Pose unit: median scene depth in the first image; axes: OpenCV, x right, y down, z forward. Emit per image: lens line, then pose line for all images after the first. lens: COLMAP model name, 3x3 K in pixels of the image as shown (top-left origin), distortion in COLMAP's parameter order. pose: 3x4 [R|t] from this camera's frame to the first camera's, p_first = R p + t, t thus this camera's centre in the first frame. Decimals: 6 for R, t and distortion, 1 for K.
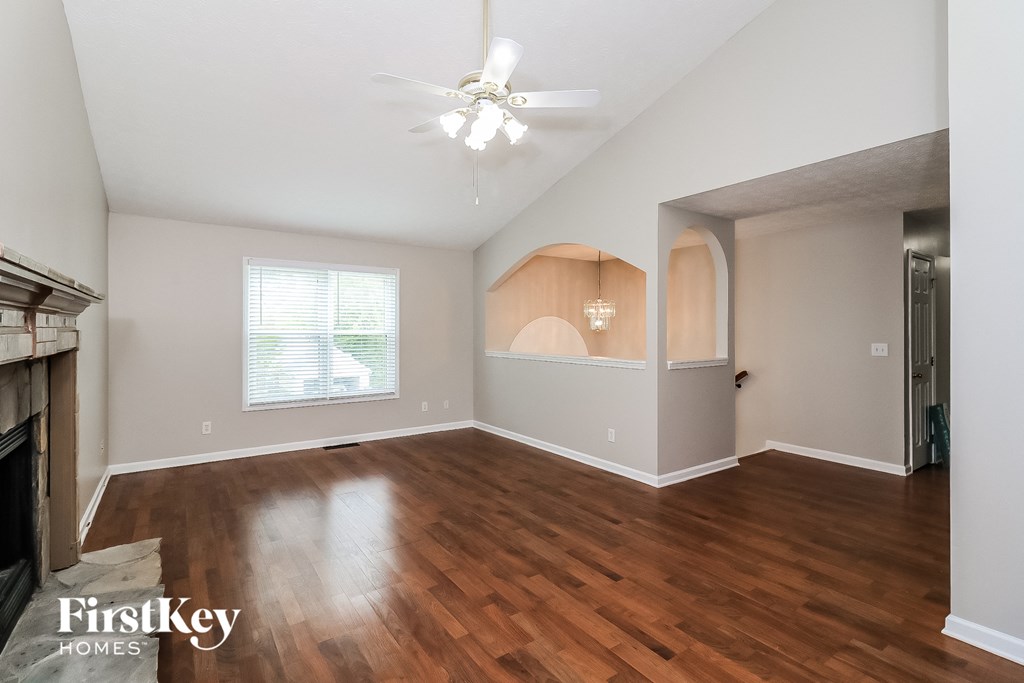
lens RADIAL K [[477.2, 0, 505.1], [0, 477.2, 336.7], [0, 0, 1]] dist [0.011738, -0.001306]
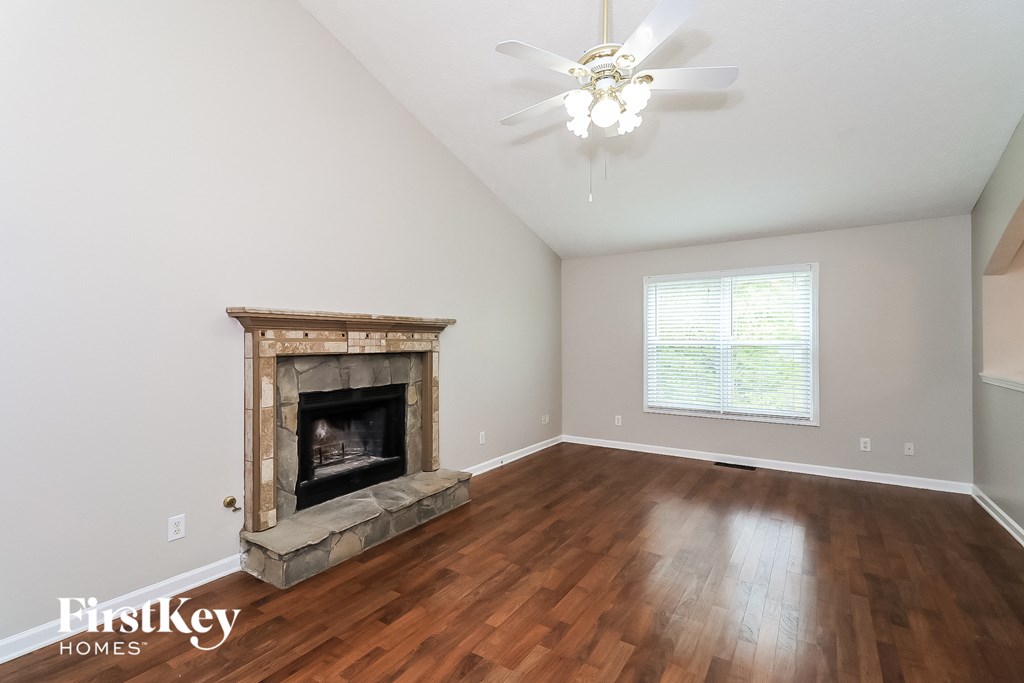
lens RADIAL K [[477.2, 0, 507.9], [0, 477.2, 343.7], [0, 0, 1]] dist [0.011738, -0.001306]
pose [[0.368040, -0.000423, -0.929810, 0.550398], [-0.010114, 0.999939, -0.004458, 0.001886], [0.929755, 0.011045, 0.368014, 0.382593]]
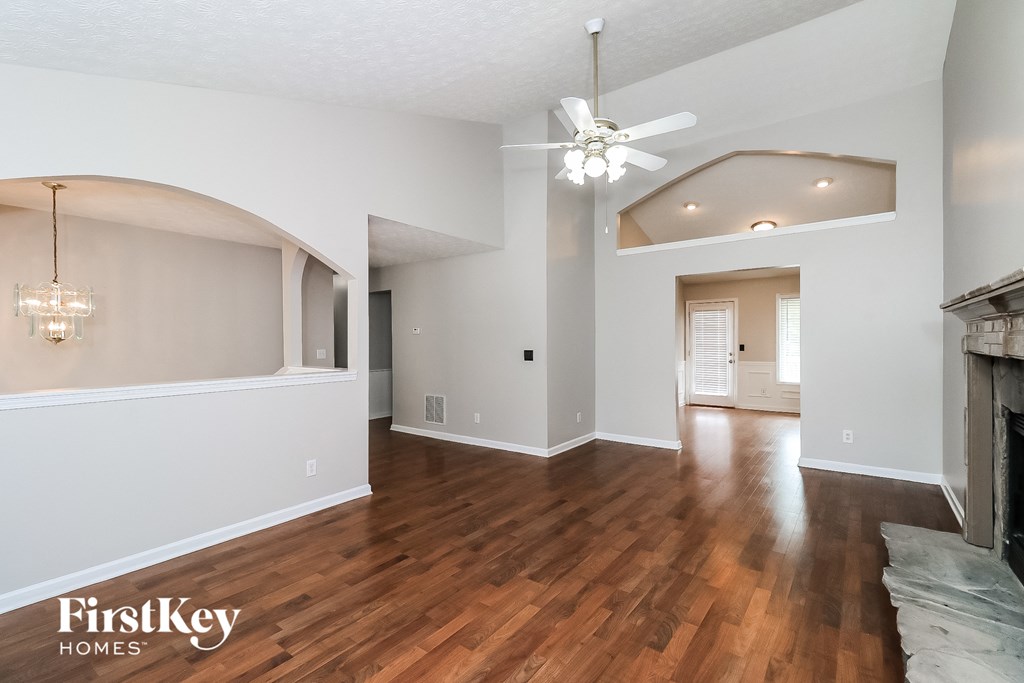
lens RADIAL K [[450.0, 0, 508.3], [0, 450.0, 339.6], [0, 0, 1]] dist [0.022338, 0.000231]
pose [[-0.300199, -0.000623, 0.953876, -0.804900], [0.018532, 0.999807, 0.006486, -0.014145], [-0.953697, 0.019624, -0.300130, 1.184047]]
